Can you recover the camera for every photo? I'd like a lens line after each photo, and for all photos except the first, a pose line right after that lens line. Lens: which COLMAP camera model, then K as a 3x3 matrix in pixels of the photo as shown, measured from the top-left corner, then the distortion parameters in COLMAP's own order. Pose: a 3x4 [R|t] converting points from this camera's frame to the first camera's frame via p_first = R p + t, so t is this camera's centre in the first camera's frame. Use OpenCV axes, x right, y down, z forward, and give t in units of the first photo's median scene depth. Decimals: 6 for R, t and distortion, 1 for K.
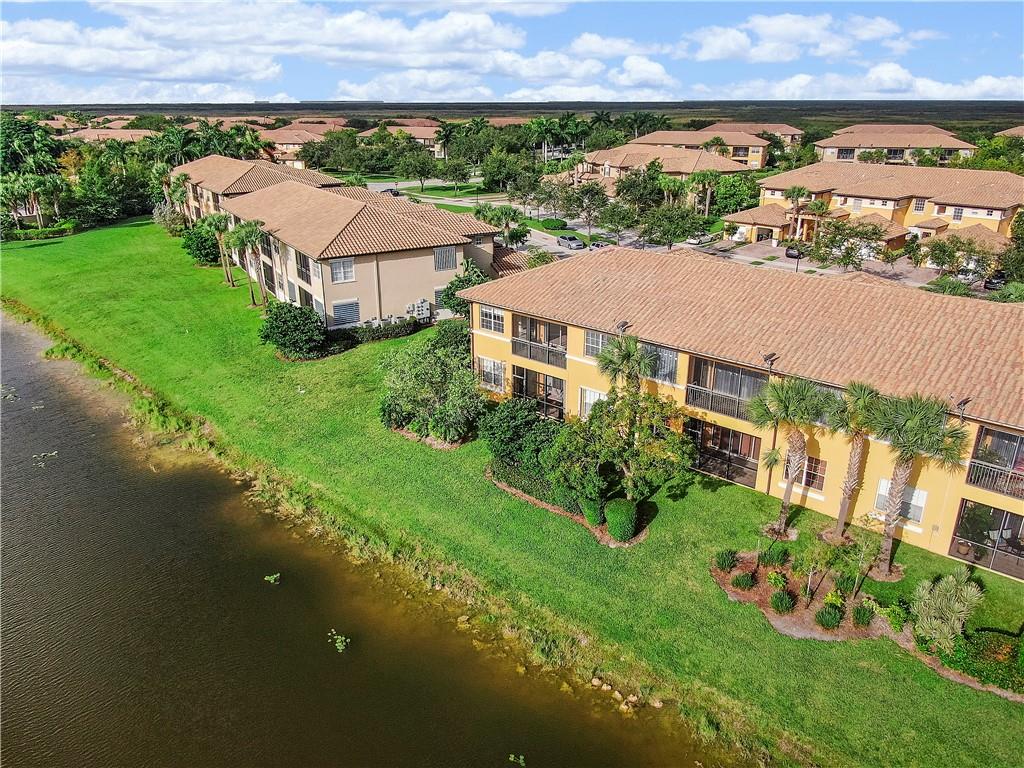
lens RADIAL K [[740.3, 0, 532.8], [0, 740.3, 382.9], [0, 0, 1]] dist [-0.019116, 0.001684]
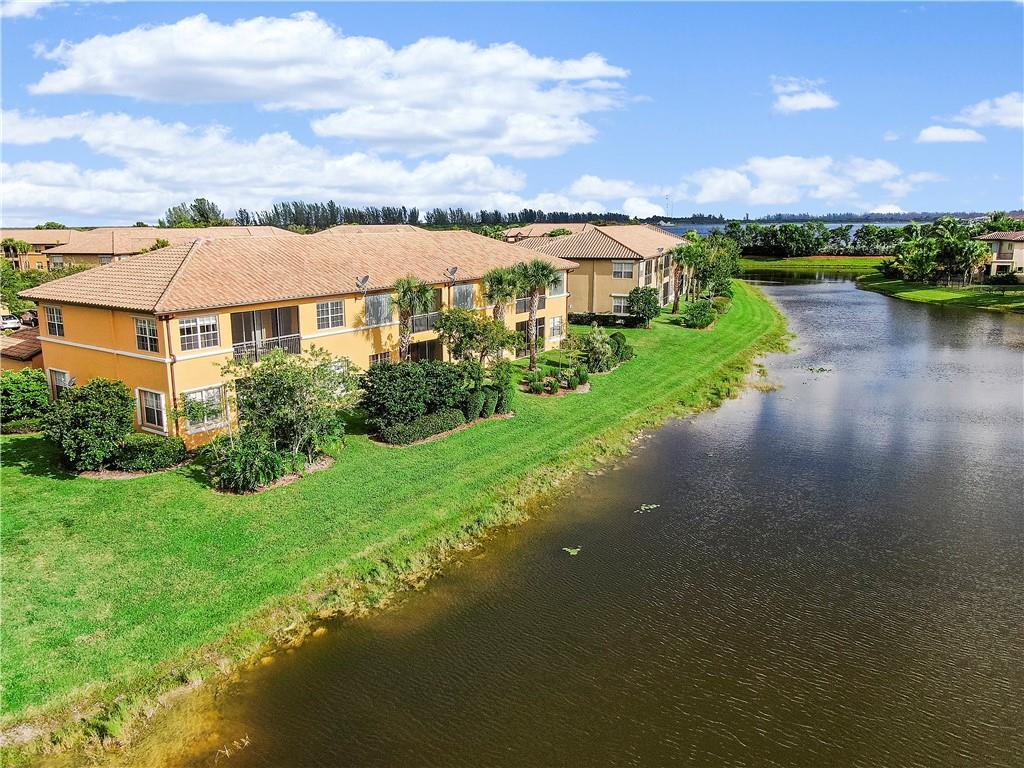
lens RADIAL K [[735.1, 0, 512.0], [0, 735.1, 384.0], [0, 0, 1]] dist [0.005318, 0.004005]
pose [[-0.099837, -0.219210, 0.970556, -0.839079], [0.364361, 0.899622, 0.240669, -0.104541], [-0.925891, 0.377660, -0.009945, 0.737728]]
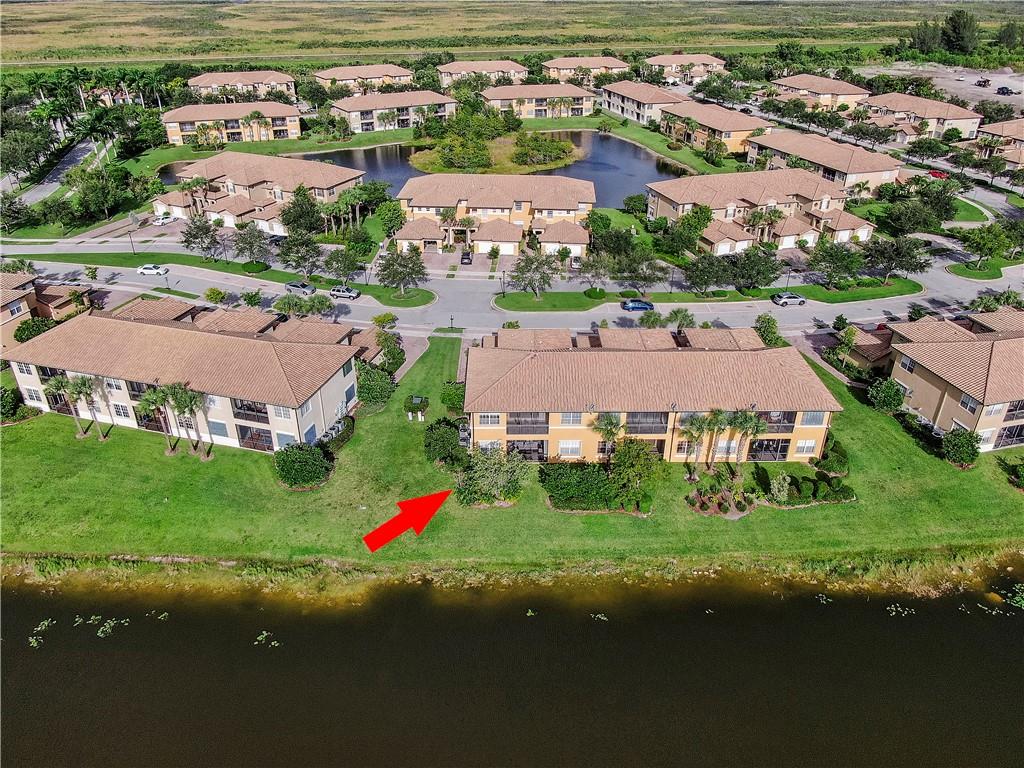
lens RADIAL K [[740.3, 0, 532.8], [0, 740.3, 382.9], [0, 0, 1]] dist [-0.019116, 0.001684]
pose [[0.726066, -0.315279, 0.611087, -0.947265], [0.218081, 0.948394, 0.230193, -0.509256], [-0.652127, -0.033869, 0.757353, -0.266651]]
